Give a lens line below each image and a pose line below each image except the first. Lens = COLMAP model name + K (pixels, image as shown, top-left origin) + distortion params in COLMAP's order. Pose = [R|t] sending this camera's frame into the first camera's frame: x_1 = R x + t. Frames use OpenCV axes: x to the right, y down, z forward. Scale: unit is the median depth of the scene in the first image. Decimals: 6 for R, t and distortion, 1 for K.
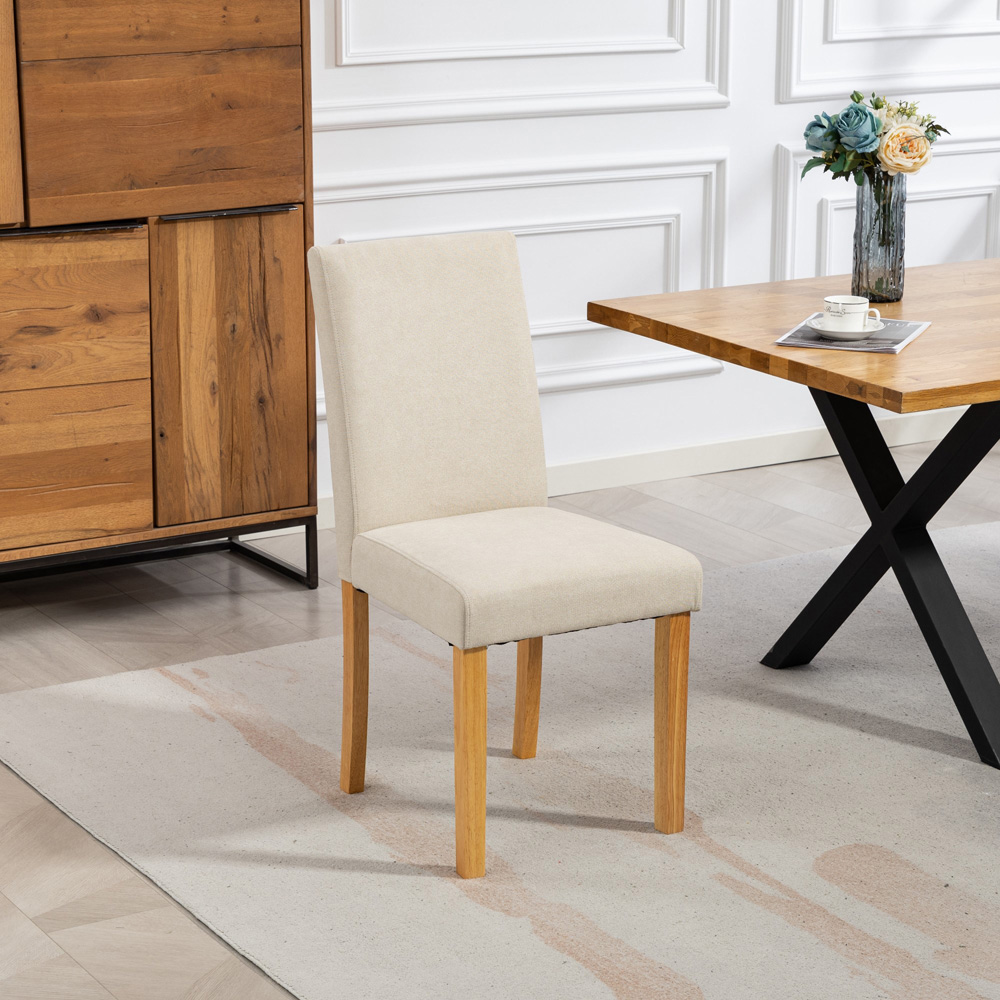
lens RADIAL K [[2725.6, 0, 500.0], [0, 2725.6, 500.0], [0, 0, 1]] dist [0.031758, 0.040892]
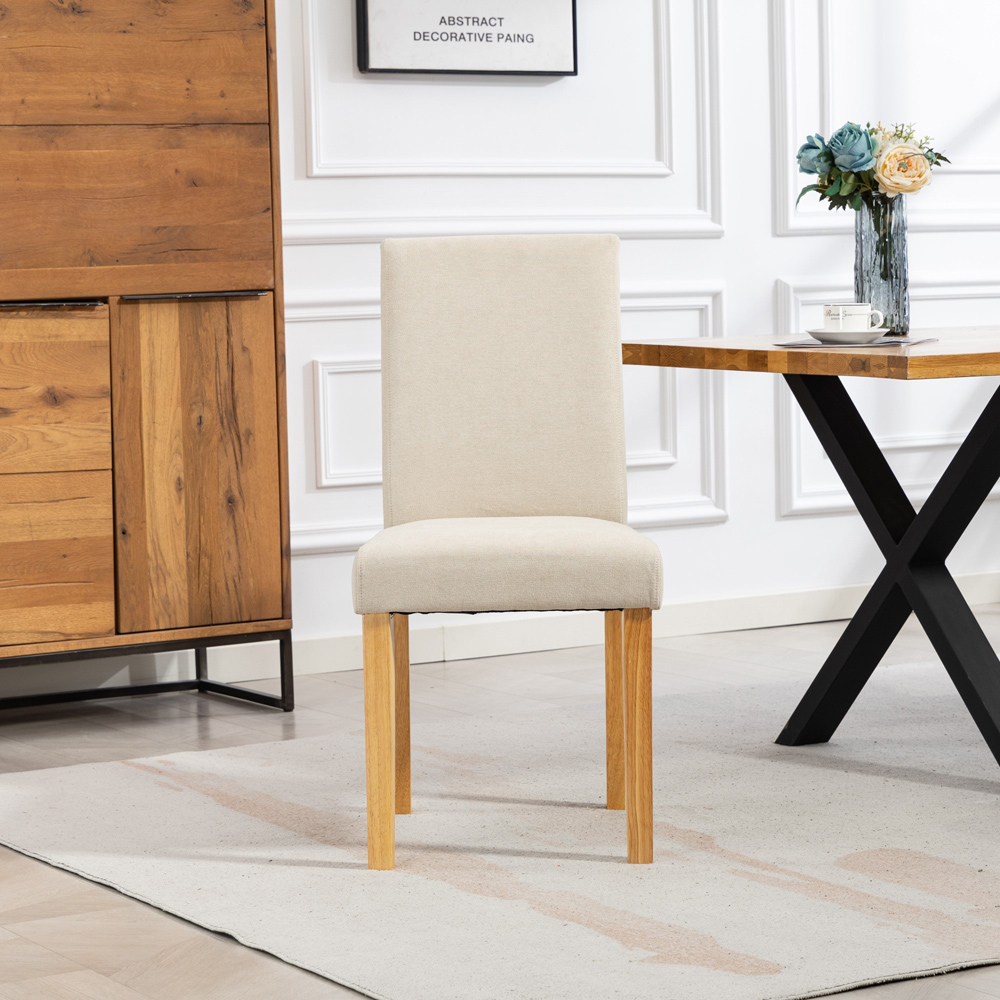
lens RADIAL K [[3005.3, 0, 500.0], [0, 3005.3, 500.0], [0, 0, 1]] dist [0.024050, 0.138928]
pose [[0.999709, -0.023940, 0.002930, 0.001696], [0.024094, 0.985780, -0.166305, 0.142346], [0.001093, 0.166327, 0.986070, -0.014734]]
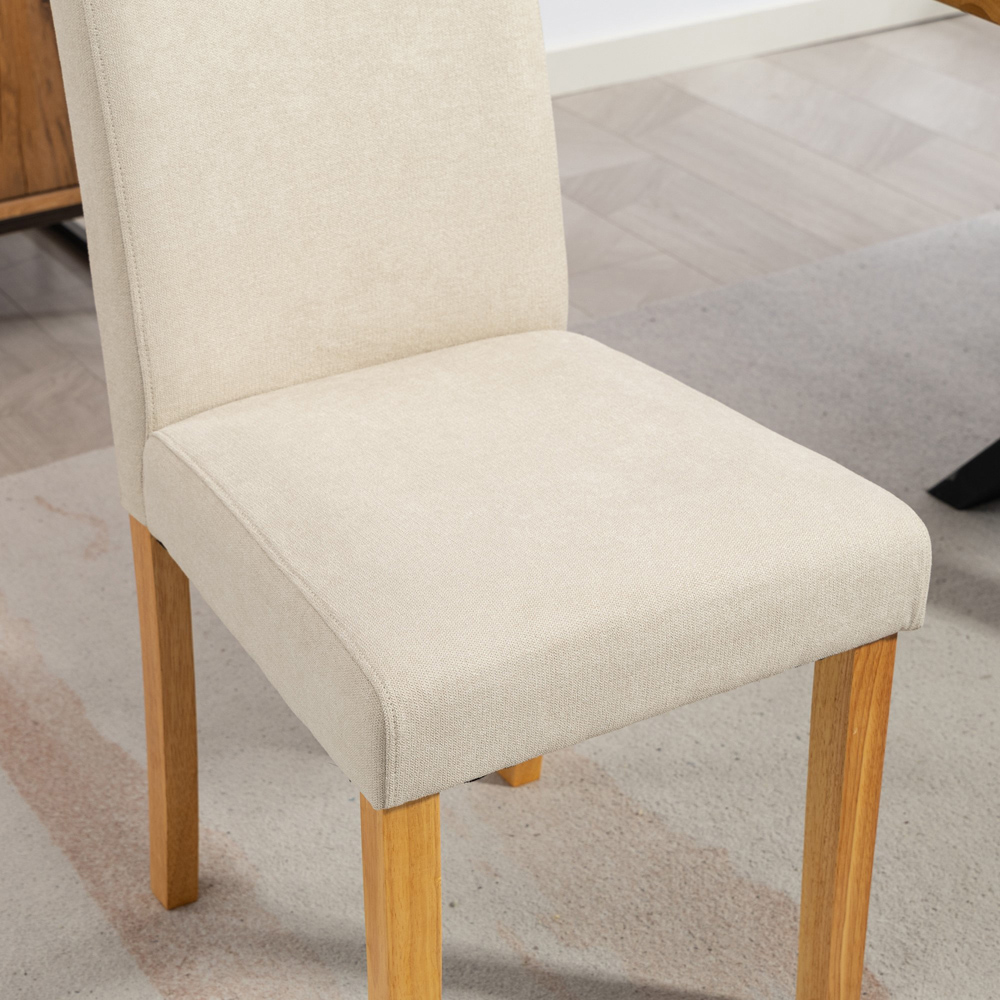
lens RADIAL K [[2447.4, 0, 500.0], [0, 2447.4, 500.0], [0, 0, 1]] dist [0.042161, -0.028125]
pose [[0.999898, -0.007366, 0.012229, 0.000171], [0.004157, 0.969721, 0.244180, -0.062134], [-0.013657, -0.244104, 0.969653, 0.496085]]
